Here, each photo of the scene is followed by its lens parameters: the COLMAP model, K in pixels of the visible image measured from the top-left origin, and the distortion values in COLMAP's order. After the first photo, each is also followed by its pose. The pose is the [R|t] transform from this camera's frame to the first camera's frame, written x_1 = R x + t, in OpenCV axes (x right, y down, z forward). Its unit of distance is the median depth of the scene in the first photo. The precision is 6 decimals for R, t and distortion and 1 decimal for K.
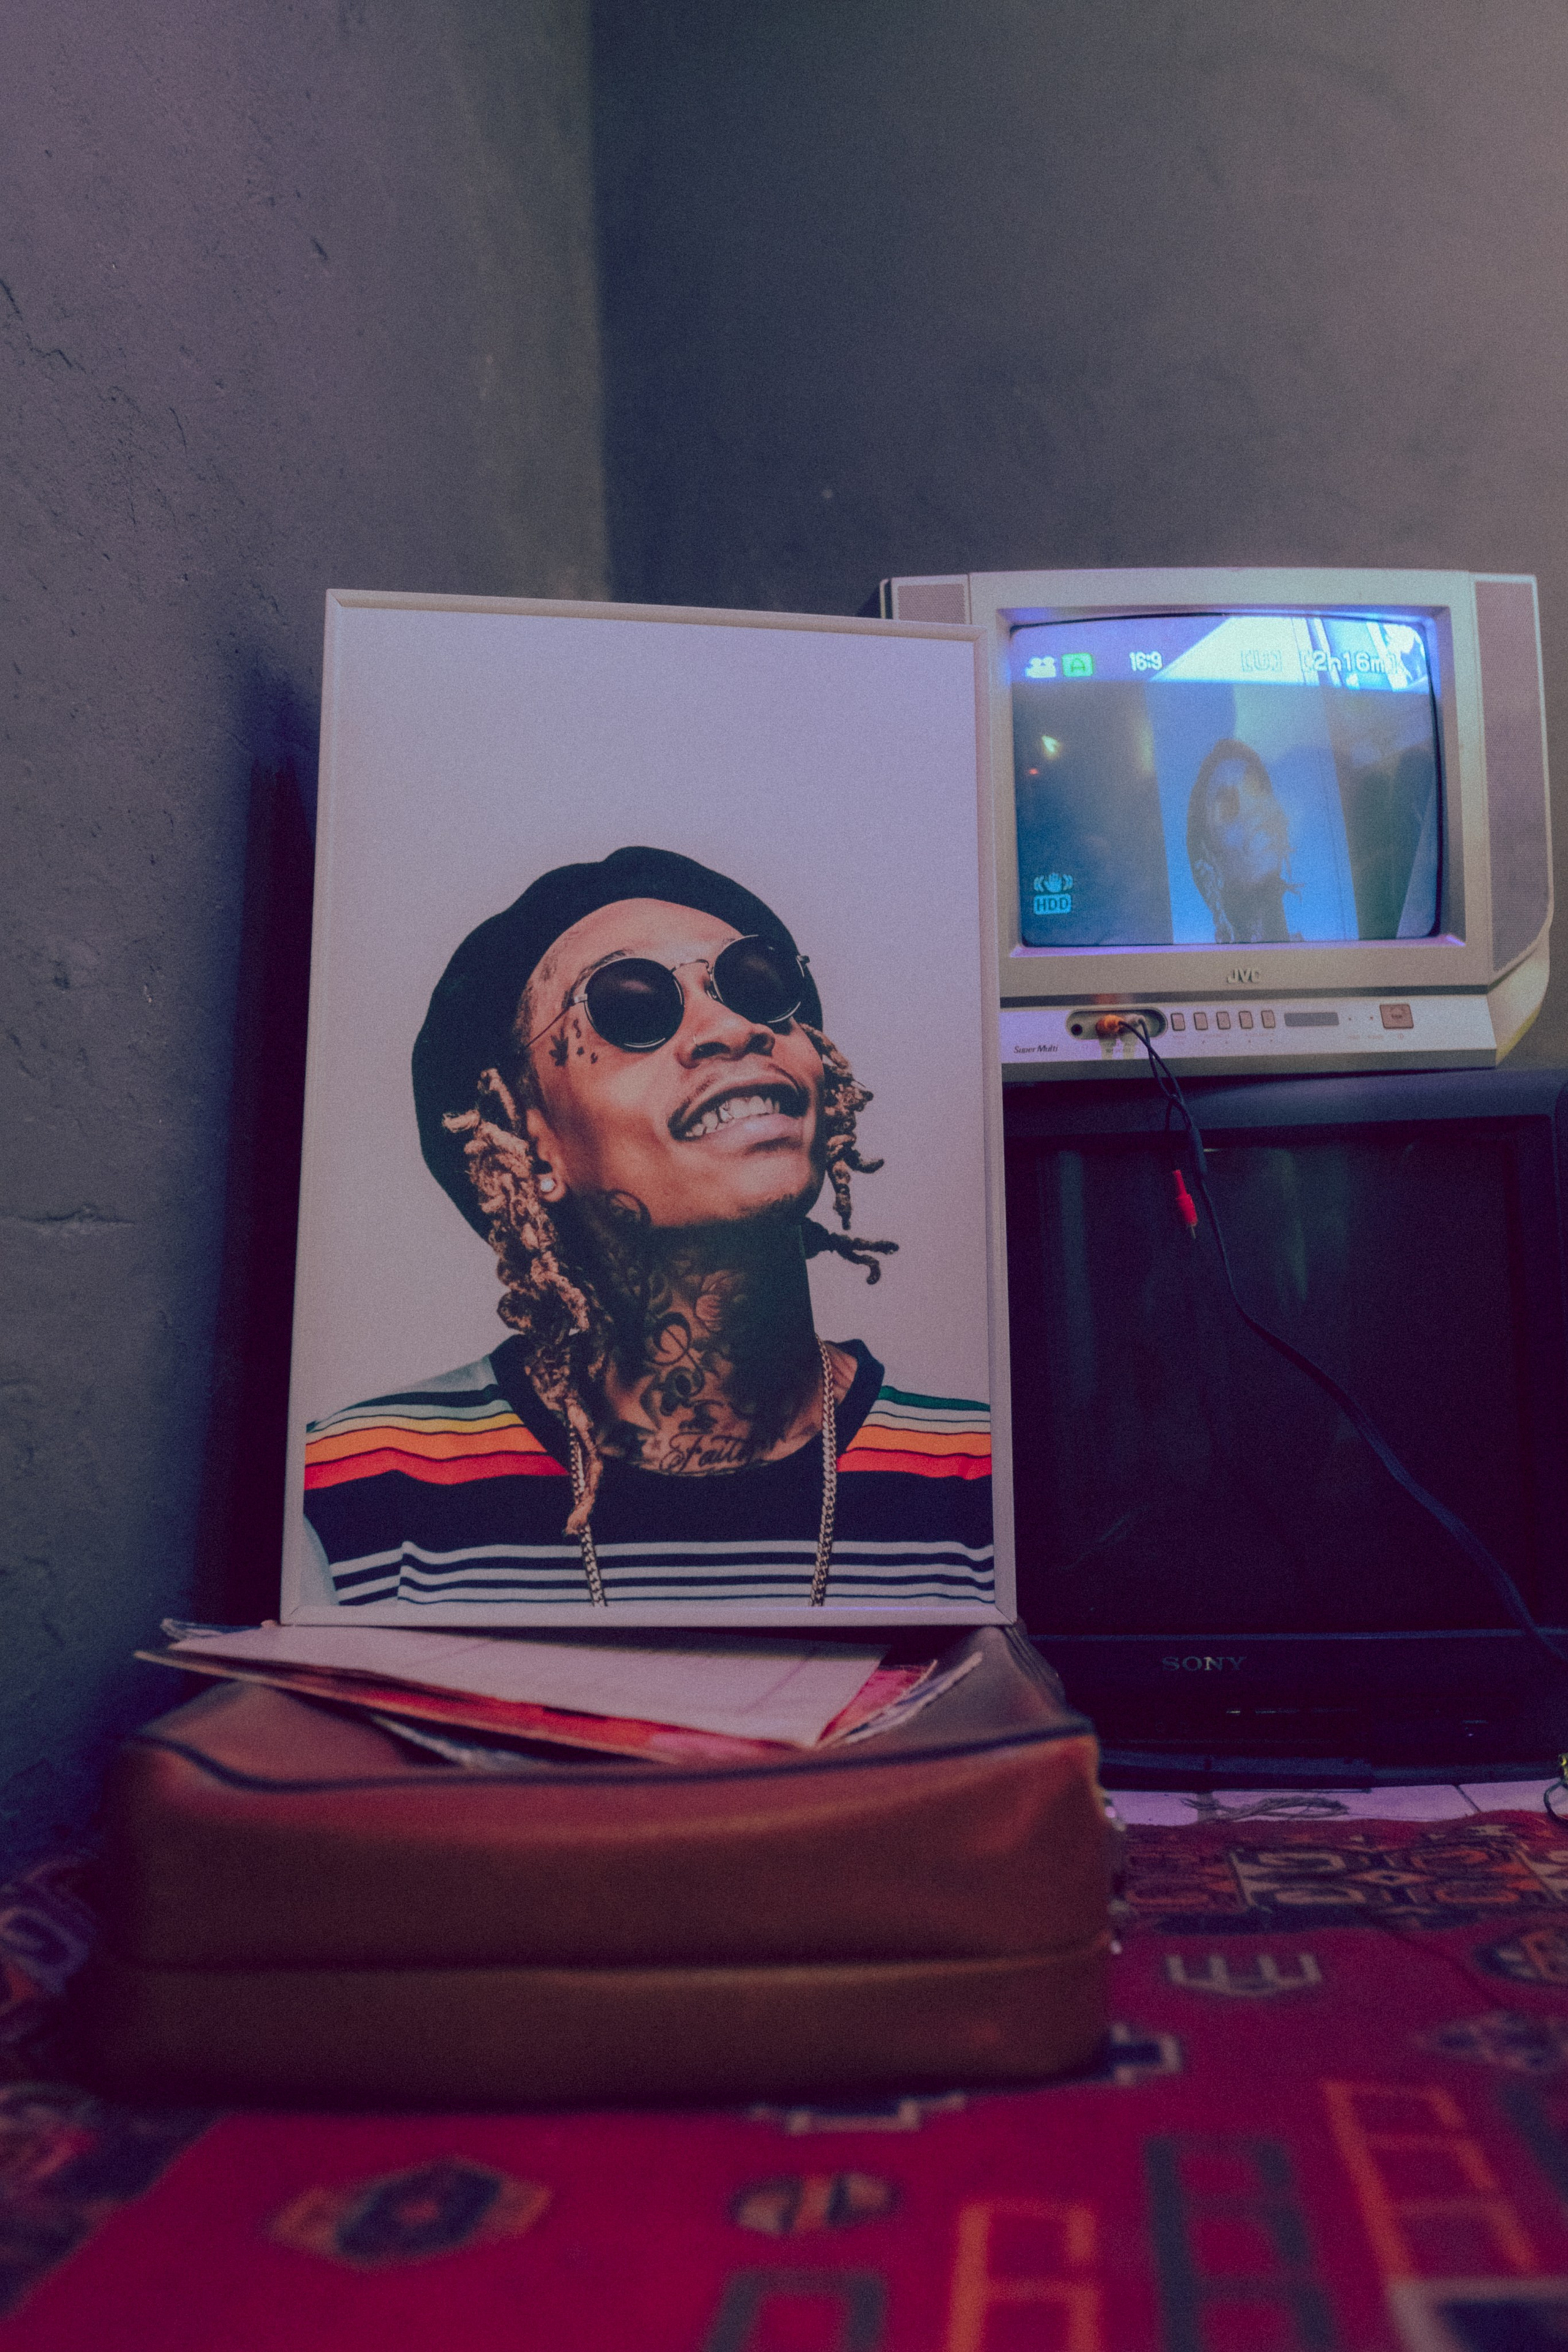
lens RADIAL K [[2284.0, 0, 789.9], [0, 2284.0, 1178.5], [0, 0, 1]] dist [0.003743, 0.010343]
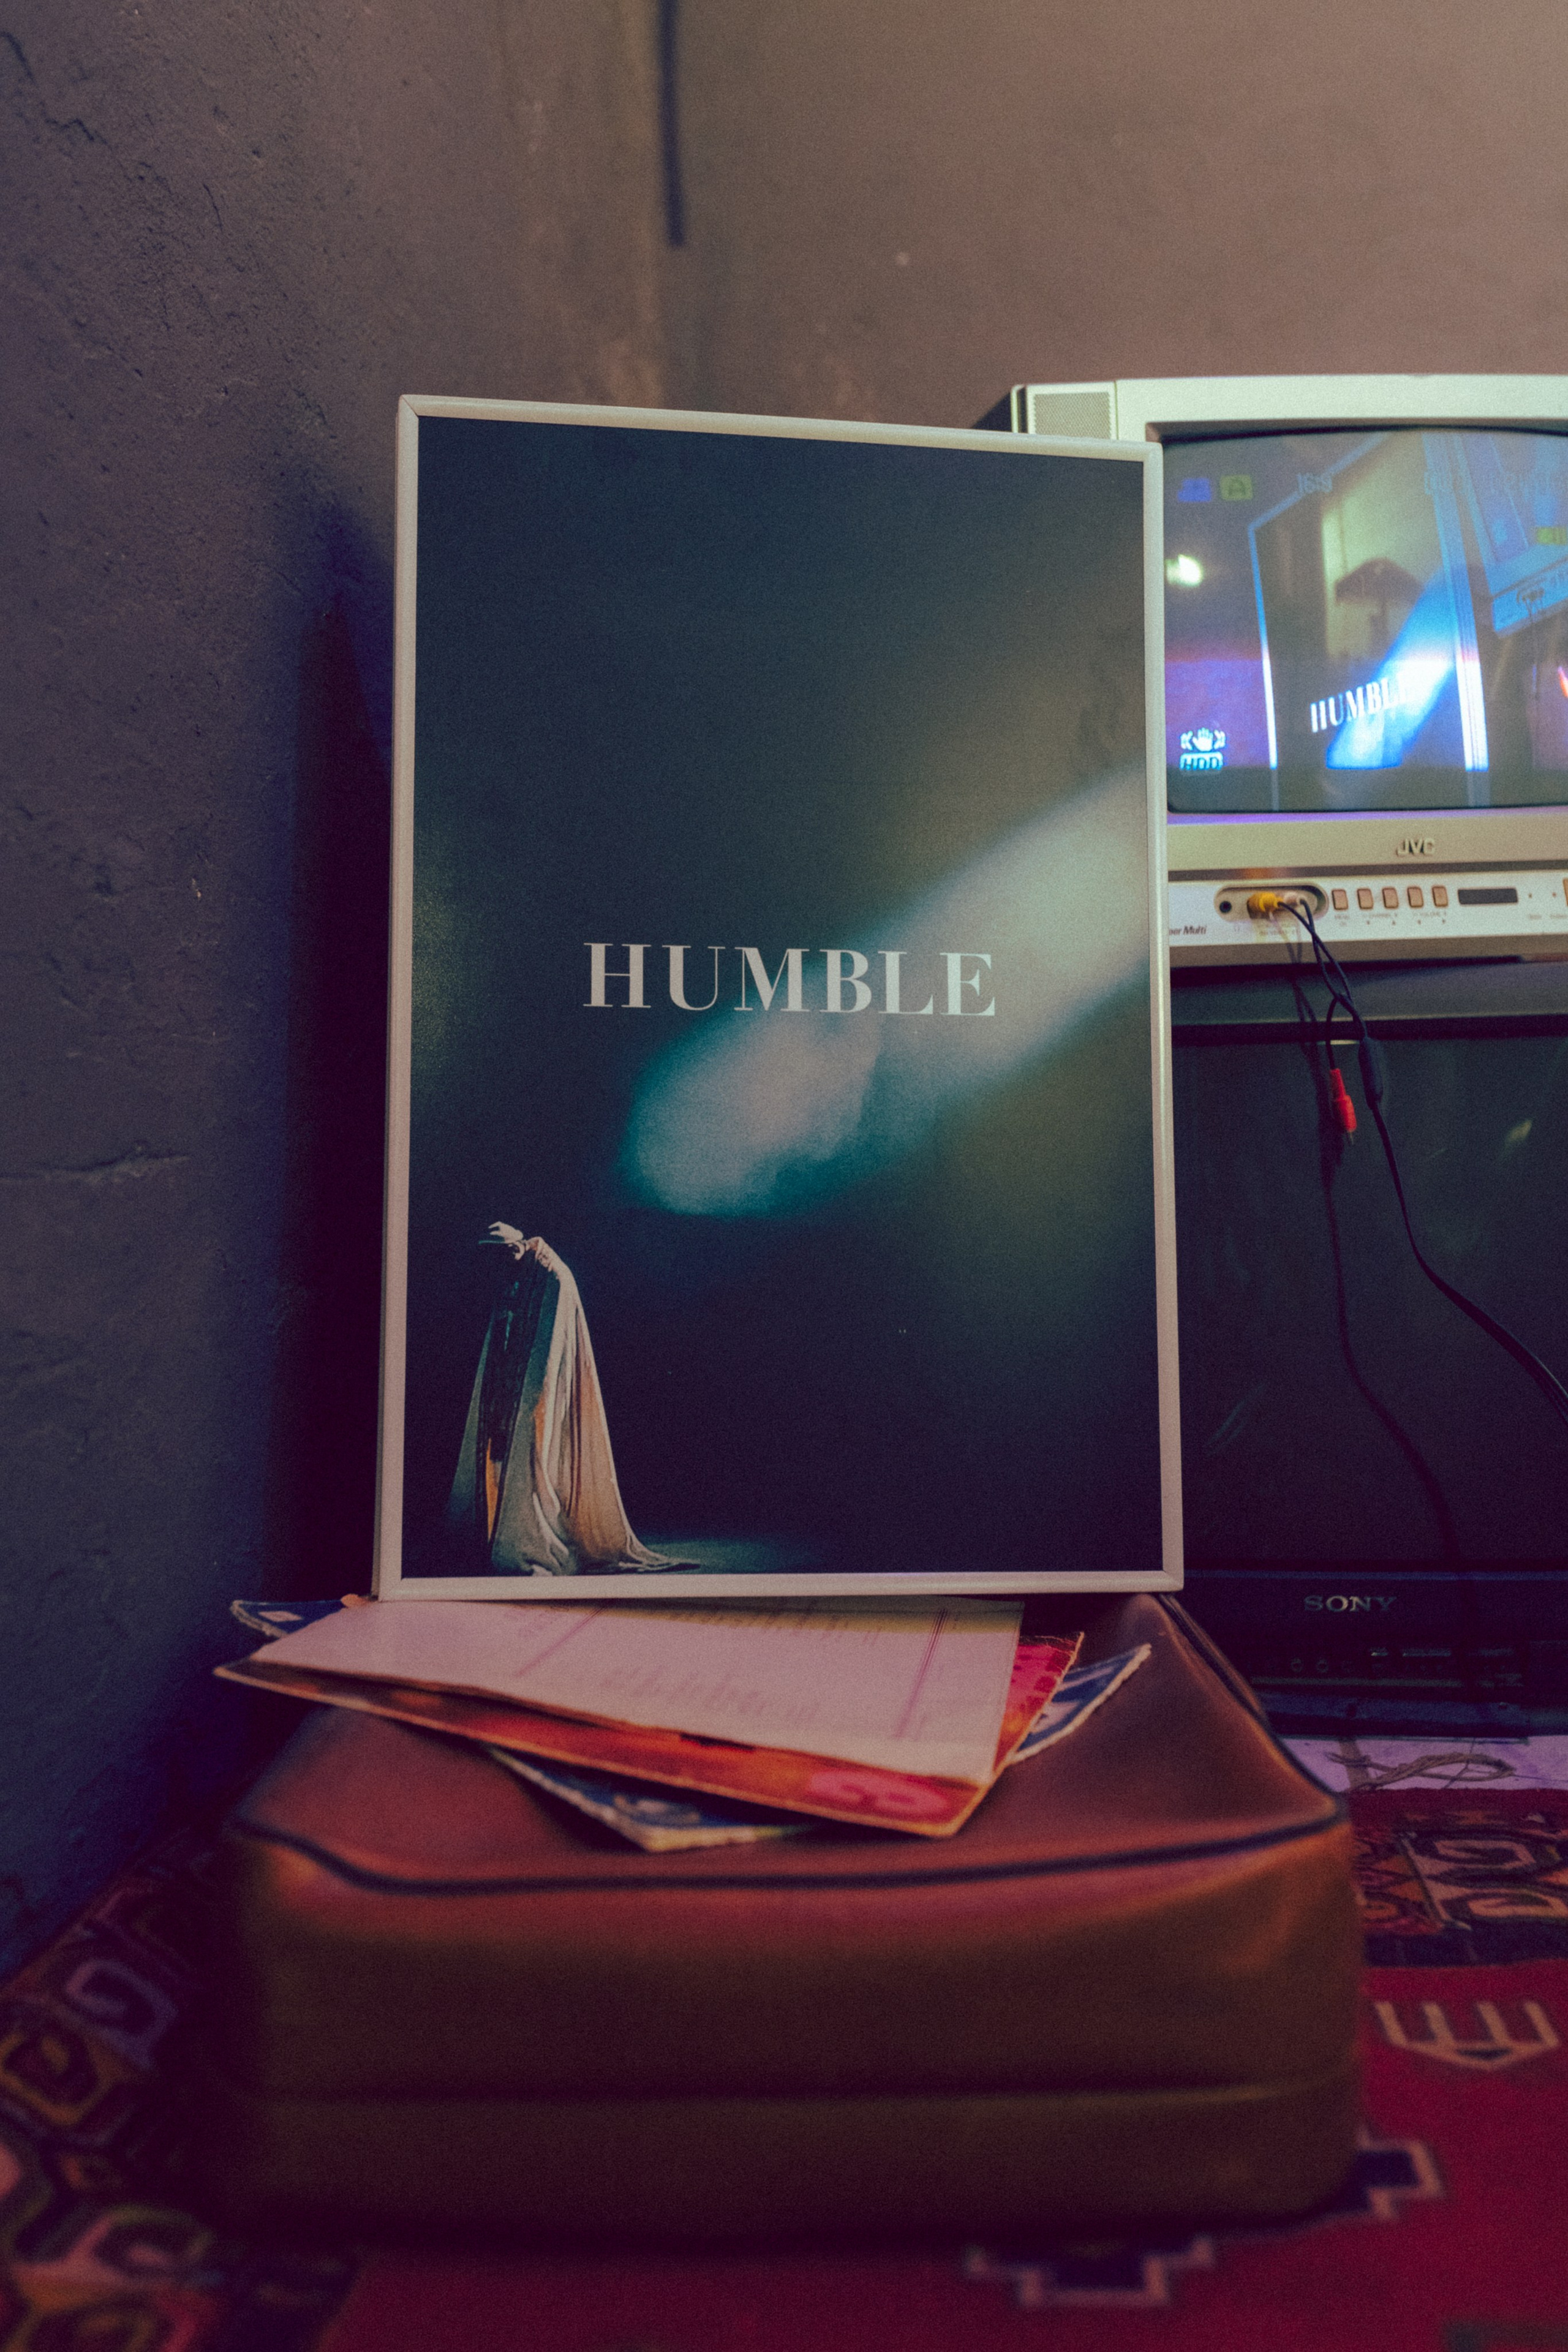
lens RADIAL K [[2280.1, 0, 781.3], [0, 2280.1, 1175.9], [0, 0, 1]] dist [-0.000585, 0.007370]
pose [[0.999964, 0.003370, 0.007740, -0.064447], [-0.004183, 0.994188, 0.107581, -0.065978], [-0.007332, -0.107609, 0.994166, 0.122657]]
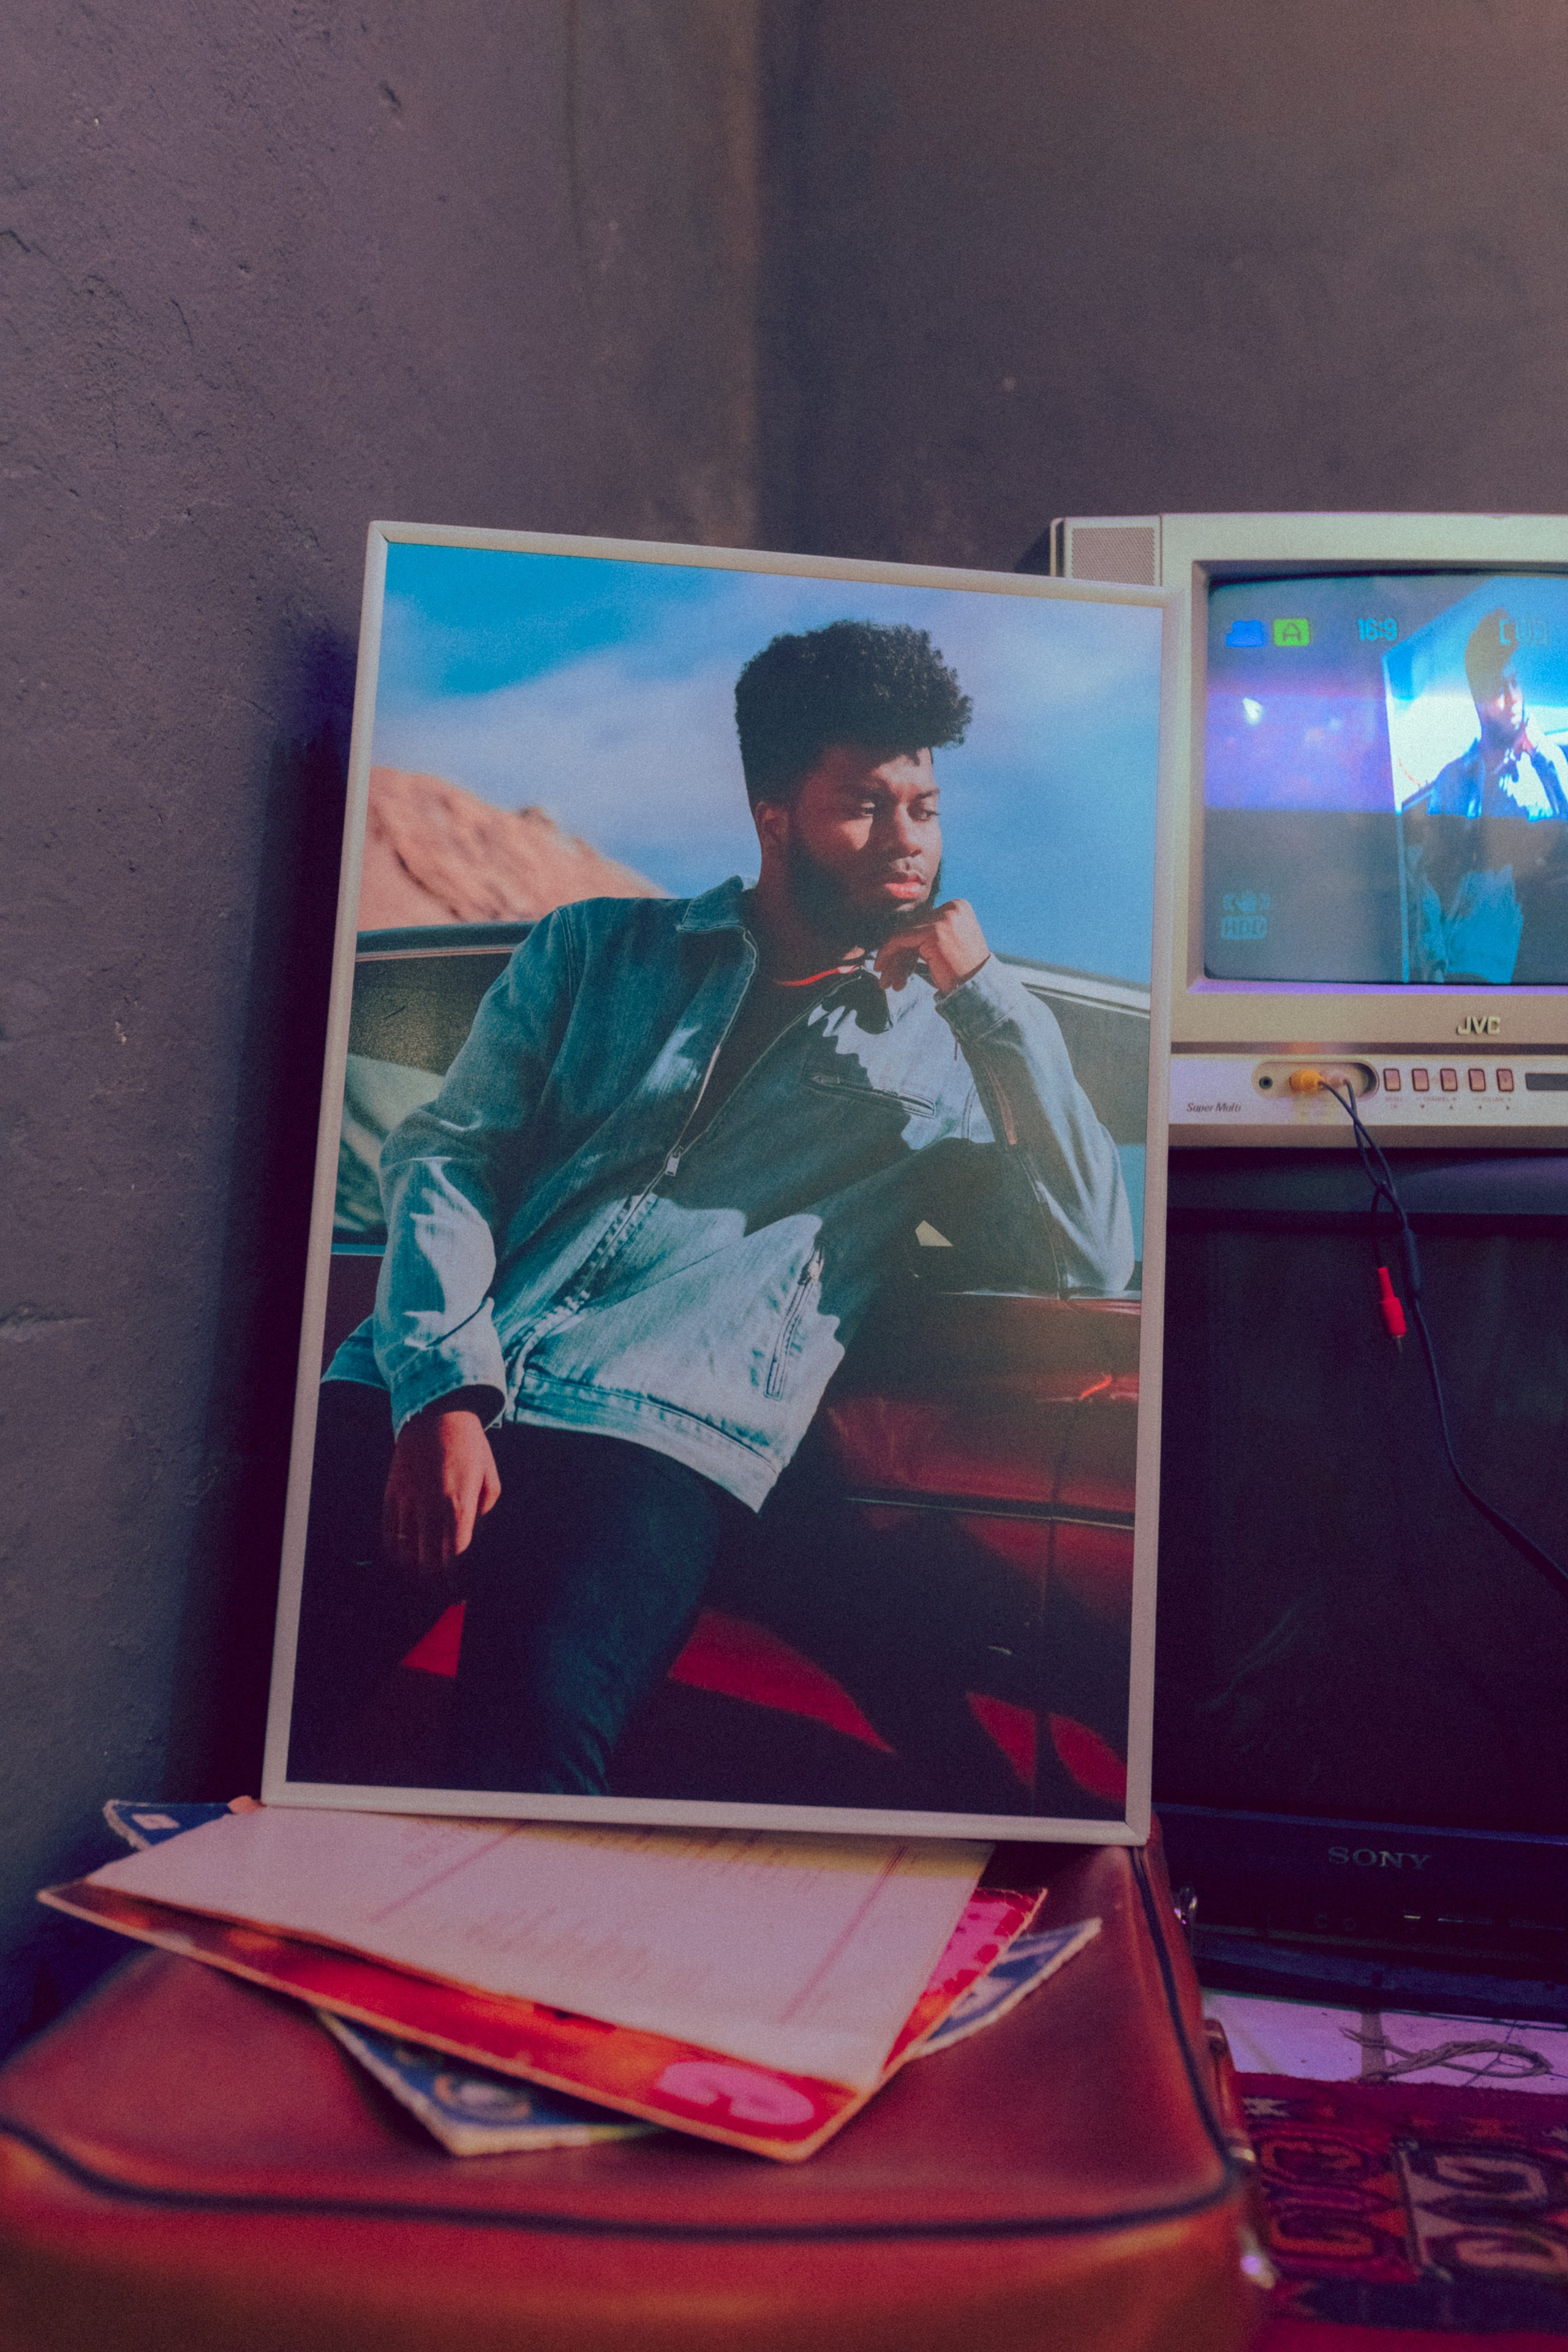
lens RADIAL K [[2279.5, 0, 780.5], [0, 2279.5, 1181.3], [0, 0, 1]] dist [-0.000408, 0.003609]
pose [[0.995844, 0.045793, -0.078727, 0.021556], [-0.040638, 0.997000, 0.065875, -0.090671], [0.081507, -0.062402, 0.994717, 0.201430]]
